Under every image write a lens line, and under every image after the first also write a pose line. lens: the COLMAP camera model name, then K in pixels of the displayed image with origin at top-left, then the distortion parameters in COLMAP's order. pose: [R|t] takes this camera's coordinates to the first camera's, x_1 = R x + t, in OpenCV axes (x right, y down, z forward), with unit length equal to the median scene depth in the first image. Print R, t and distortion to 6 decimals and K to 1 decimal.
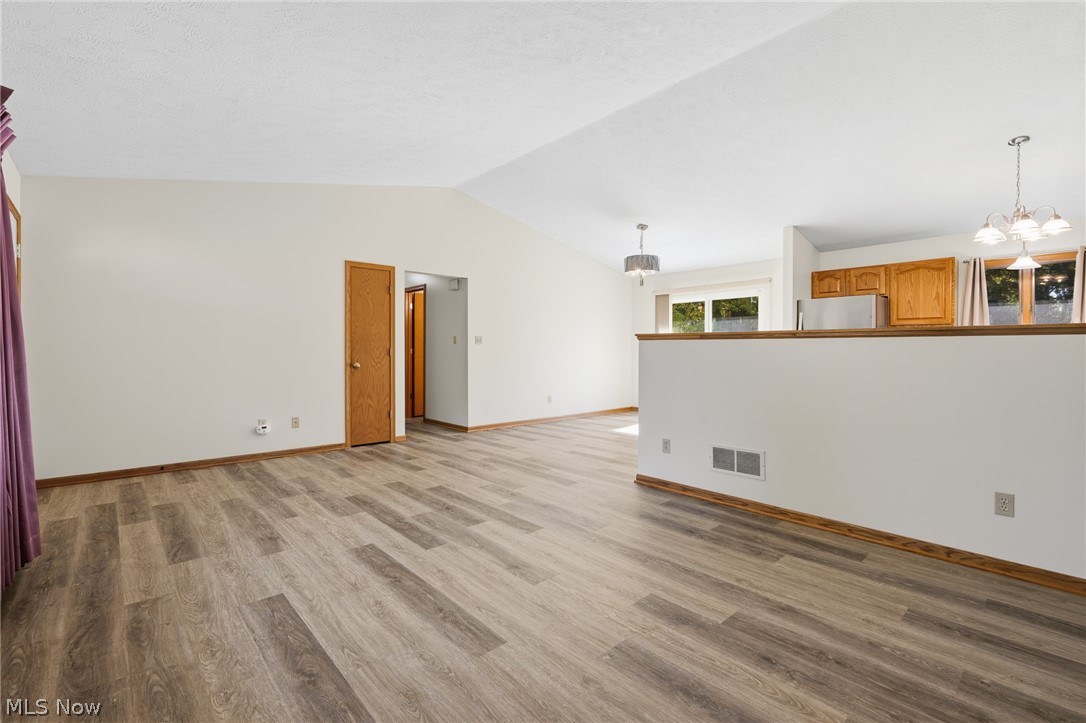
lens RADIAL K [[480.5, 0, 543.8], [0, 480.5, 354.5], [0, 0, 1]] dist [-0.001047, -0.000344]
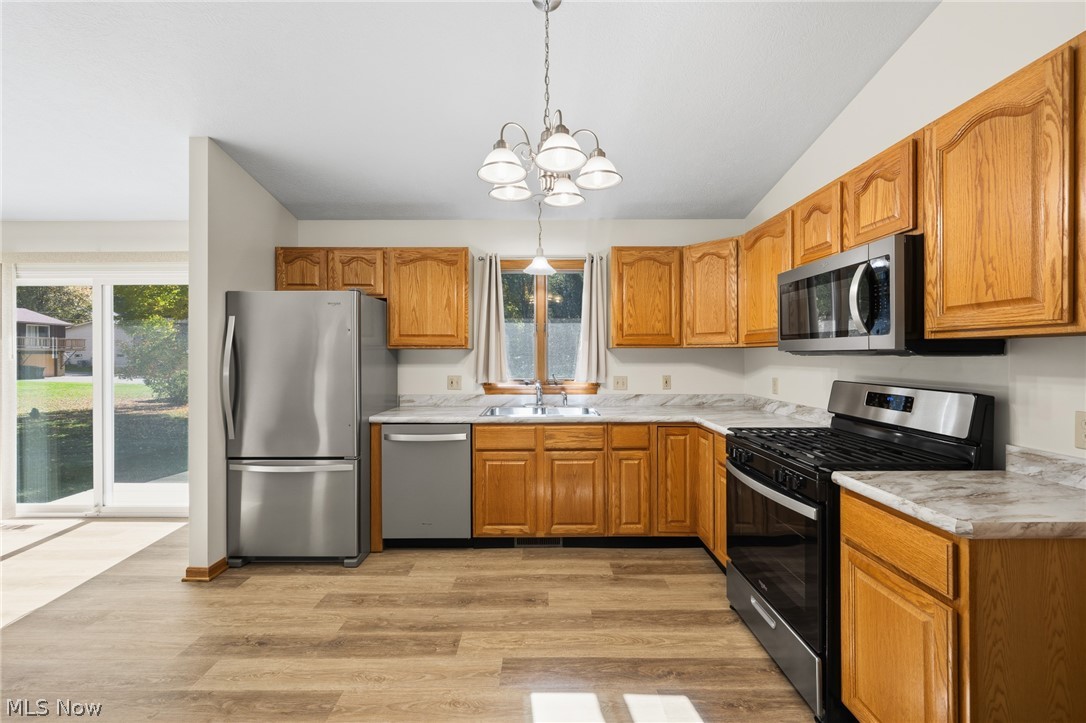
lens RADIAL K [[427.0, 0, 542.2], [0, 427.0, 354.2], [0, 0, 1]] dist [-0.001386, -0.000282]
pose [[0.672635, -0.001543, 0.739973, 0.768593], [0.009176, 0.999938, -0.006256, -0.075383], [-0.739917, 0.010998, 0.672608, 0.828859]]
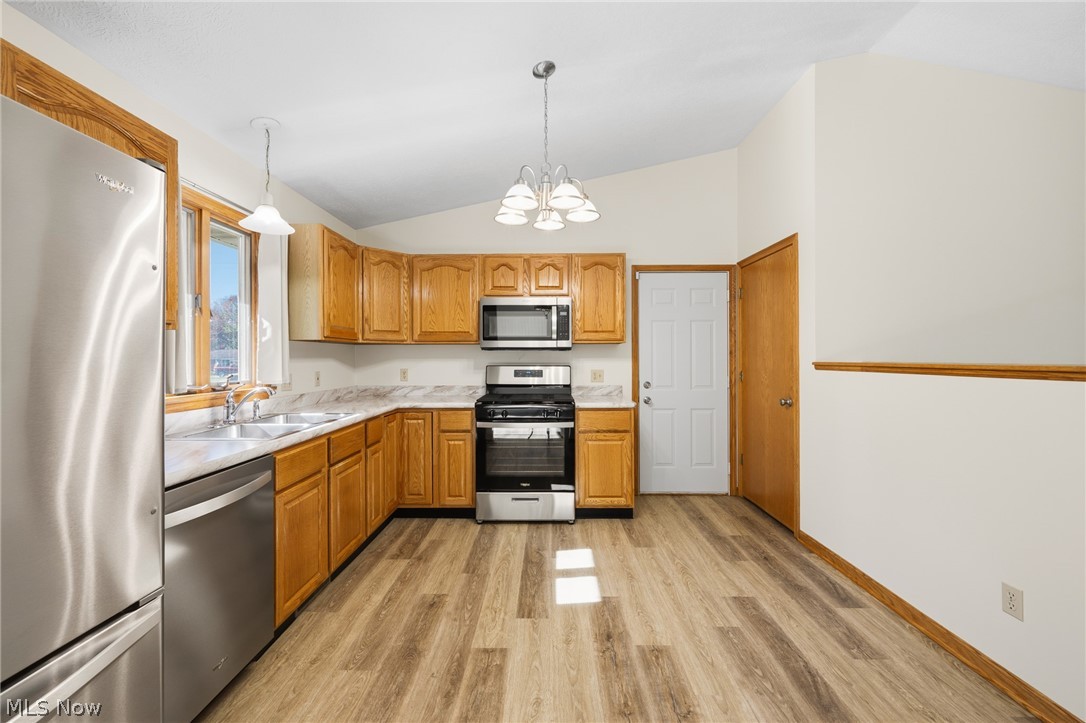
lens RADIAL K [[426.3, 0, 542.9], [0, 426.3, 357.4], [0, 0, 1]] dist [-0.000070, -0.000011]
pose [[-0.728723, -0.000033, 0.684808, 0.694532], [0.007522, 0.999939, 0.008053, -0.063517], [-0.684767, 0.011020, -0.728679, 1.687352]]
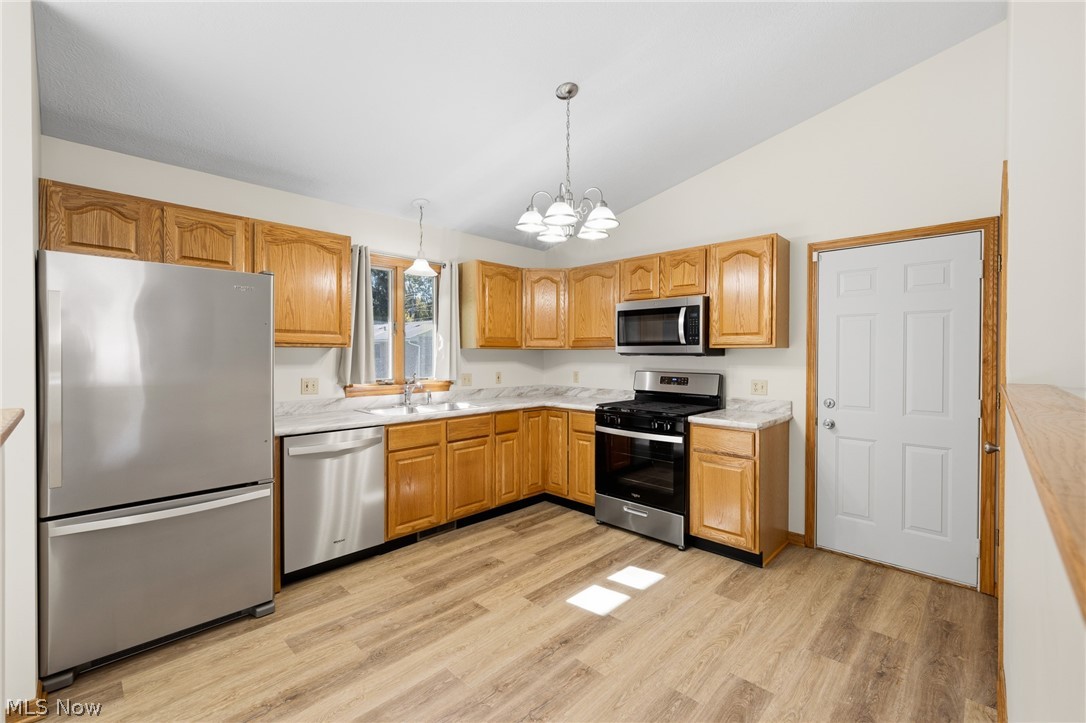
lens RADIAL K [[460.5, 0, 543.7], [0, 460.5, 358.2], [0, 0, 1]] dist [0.000494, 0.000011]
pose [[-0.060971, -0.010515, 0.998084, 0.385149], [0.005780, 0.999924, 0.010888, -0.081335], [-0.998123, 0.006433, -0.060905, 1.267066]]
